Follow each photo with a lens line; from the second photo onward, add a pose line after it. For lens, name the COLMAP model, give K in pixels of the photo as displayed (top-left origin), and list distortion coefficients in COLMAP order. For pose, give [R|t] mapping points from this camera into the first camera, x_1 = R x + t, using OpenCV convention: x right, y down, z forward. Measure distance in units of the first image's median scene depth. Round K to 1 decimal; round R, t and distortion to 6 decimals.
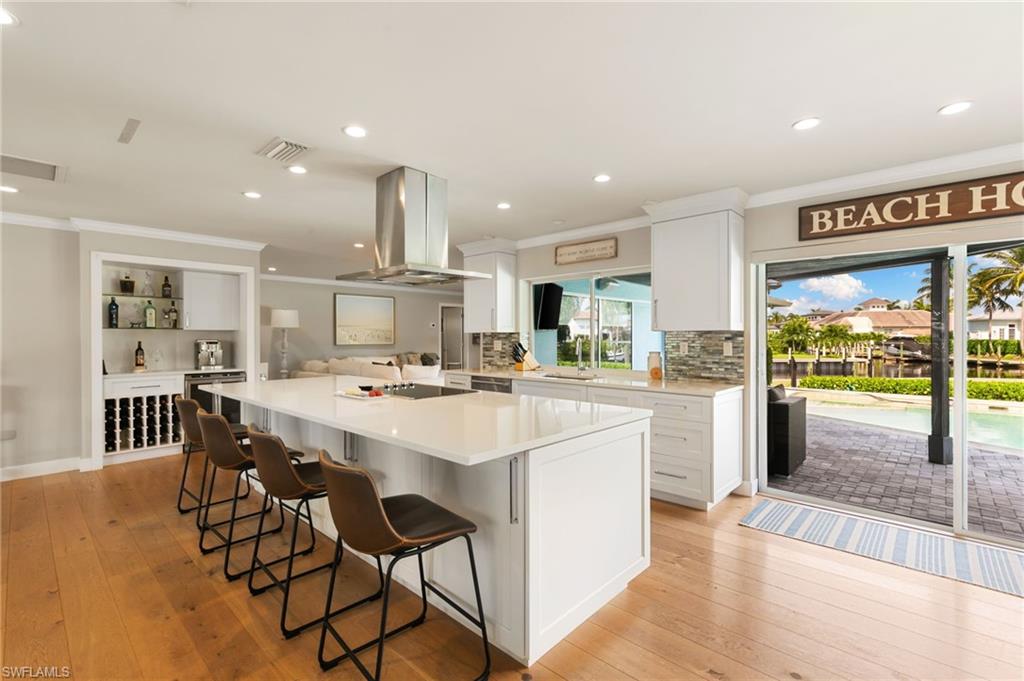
lens RADIAL K [[460.9, 0, 515.5], [0, 460.9, 335.1], [0, 0, 1]] dist [0.003047, 0.001029]
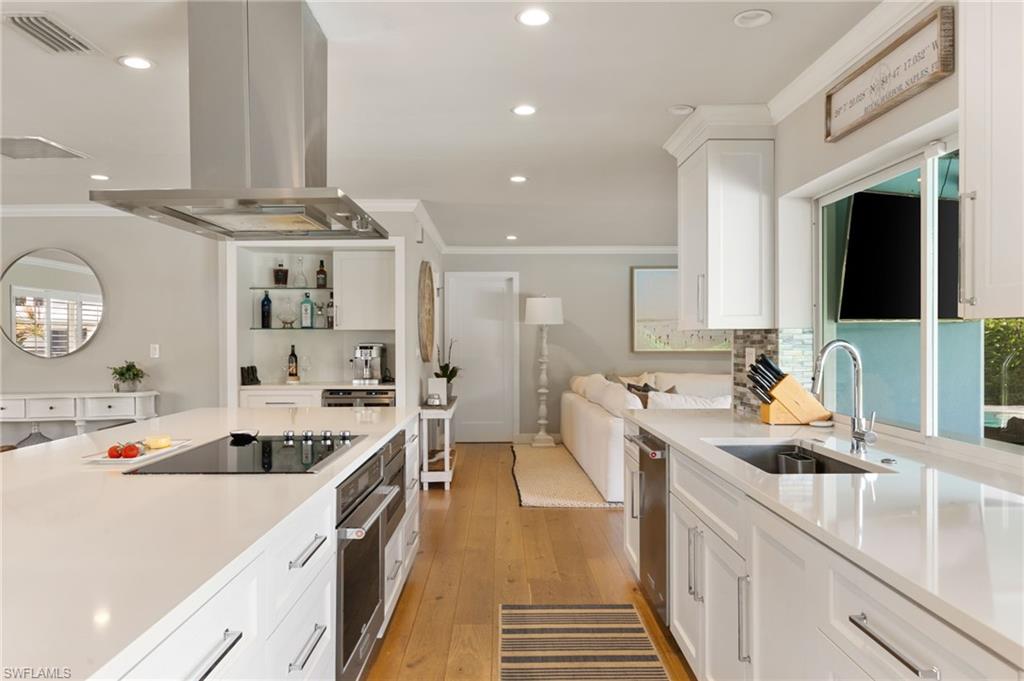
lens RADIAL K [[705.7, 0, 510.8], [0, 705.7, 341.2], [0, 0, 1]] dist [0.004075, -0.001602]
pose [[0.689429, 0.002098, -0.724350, 0.295317], [0.004541, 0.999964, 0.007219, -0.000226], [0.724339, -0.008266, 0.689395, 0.402904]]
